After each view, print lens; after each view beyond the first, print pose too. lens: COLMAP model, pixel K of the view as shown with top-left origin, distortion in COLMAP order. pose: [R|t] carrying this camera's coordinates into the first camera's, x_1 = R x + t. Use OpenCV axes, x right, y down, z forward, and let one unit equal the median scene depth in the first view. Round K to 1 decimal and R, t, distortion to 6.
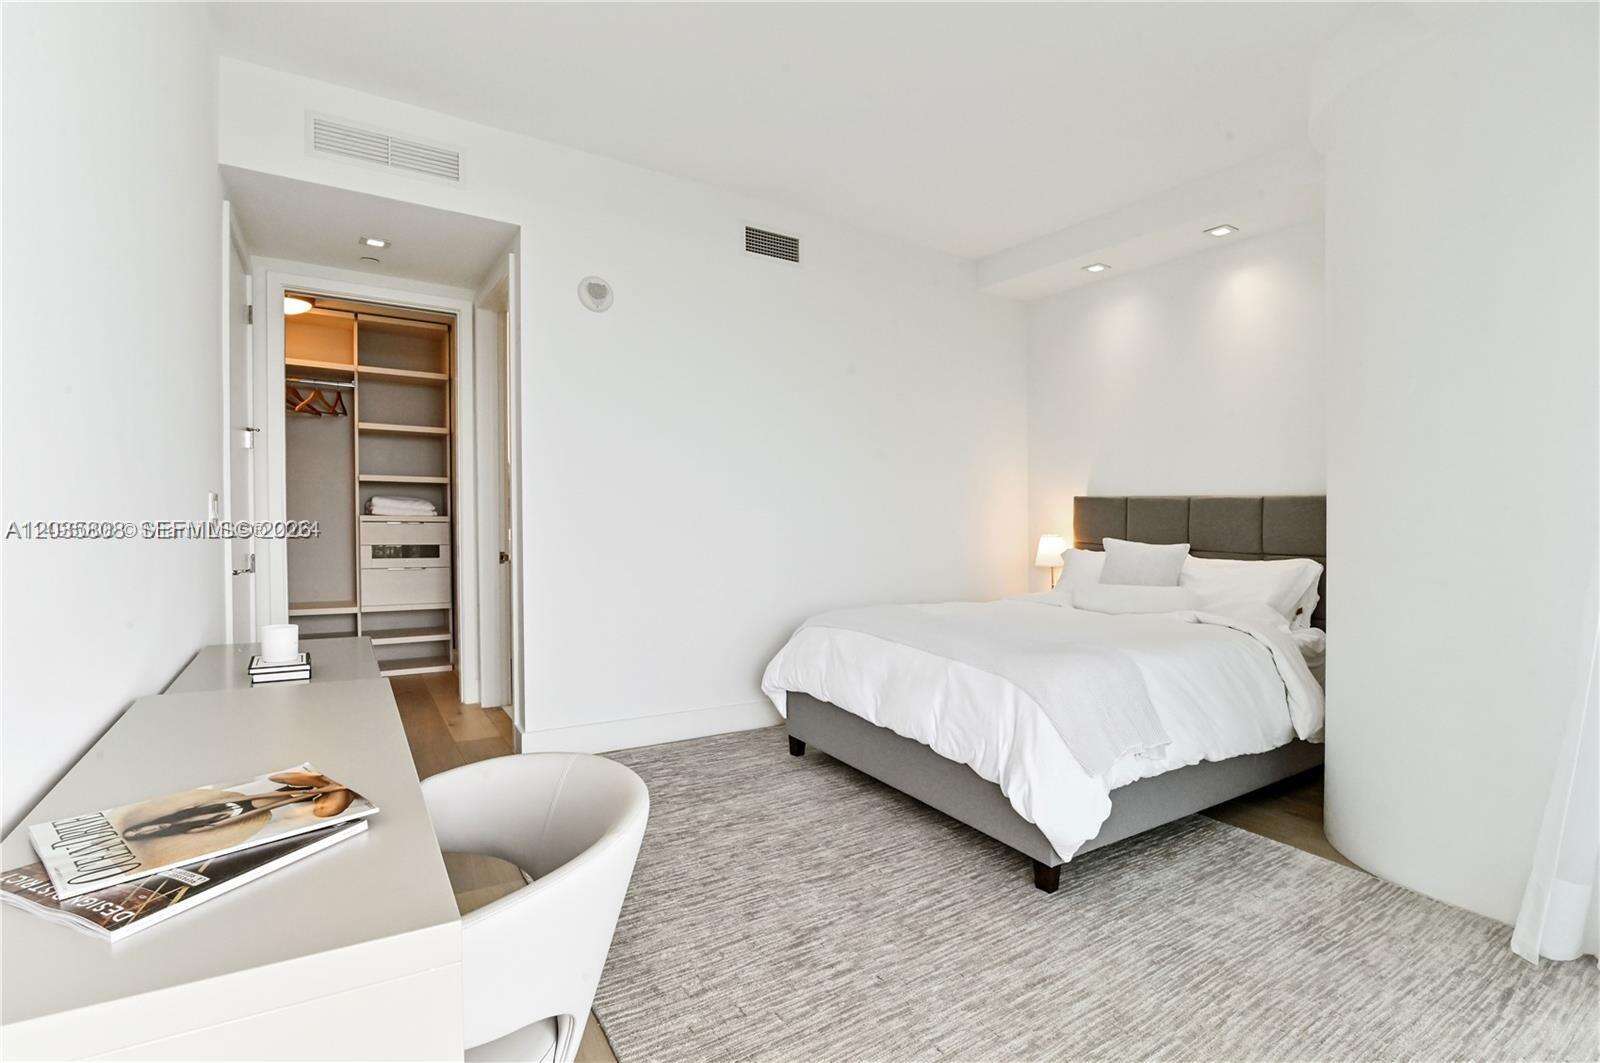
lens RADIAL K [[741.5, 0, 803.1], [0, 741.5, 529.2], [0, 0, 1]] dist [-0.014246, 0.001133]
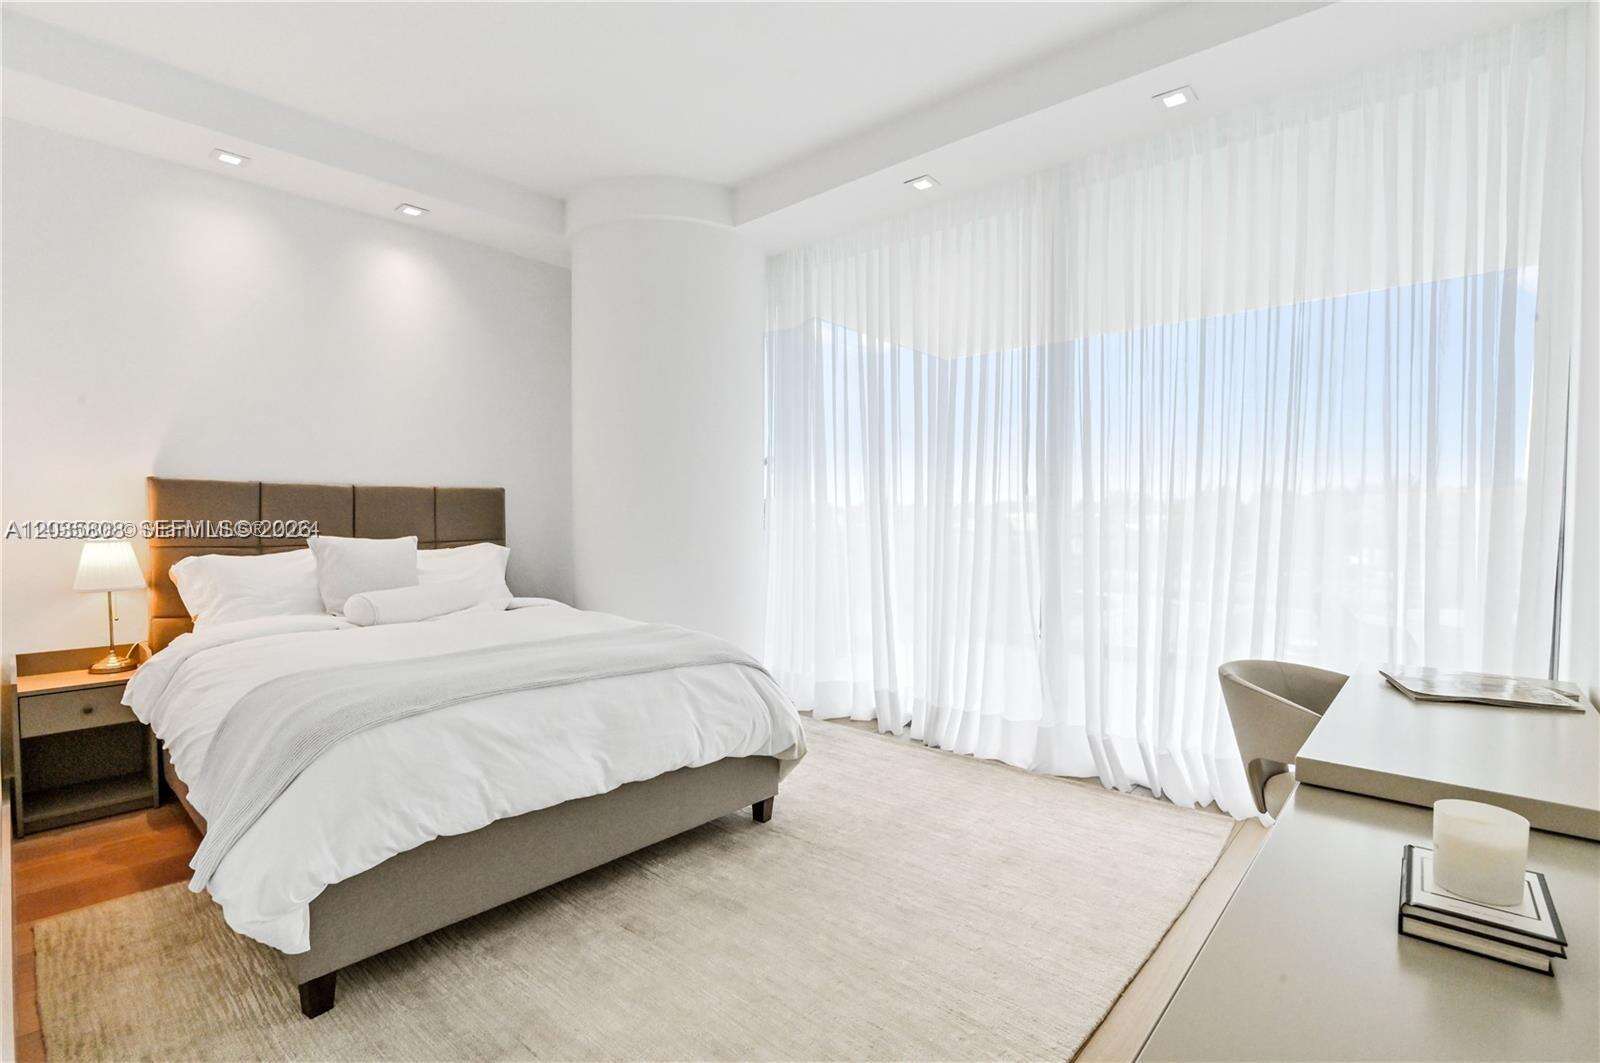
lens RADIAL K [[741.5, 0, 800.9], [0, 741.5, 534.1], [0, 0, 1]] dist [-0.014246, 0.001133]
pose [[-0.259476, -0.050003, 0.964454, -0.547650], [0.017815, 0.998241, 0.056547, -0.029304], [-0.965585, 0.031854, -0.258128, 0.823779]]
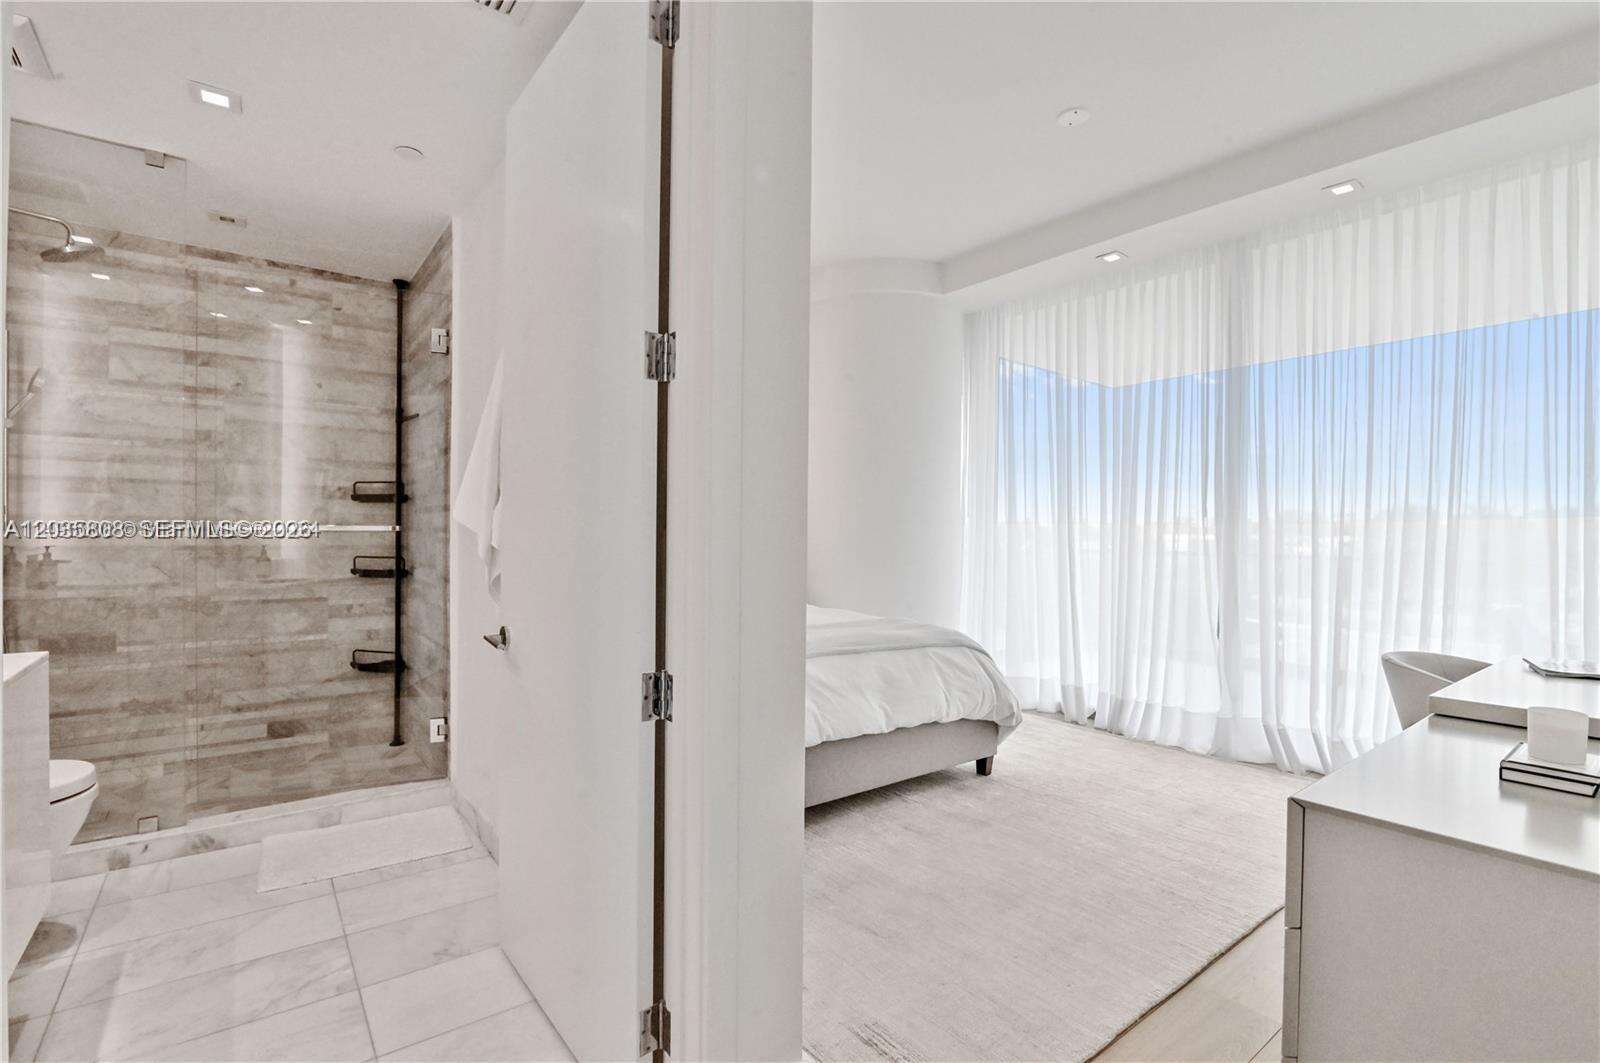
lens RADIAL K [[741.5, 0, 797.8], [0, 741.5, 537.8], [0, 0, 1]] dist [-0.014246, 0.001133]
pose [[-0.080717, -0.030880, 0.996259, -0.755926], [0.015856, 0.999354, 0.032260, -0.035002], [-0.996611, 0.018401, -0.080175, 0.995376]]
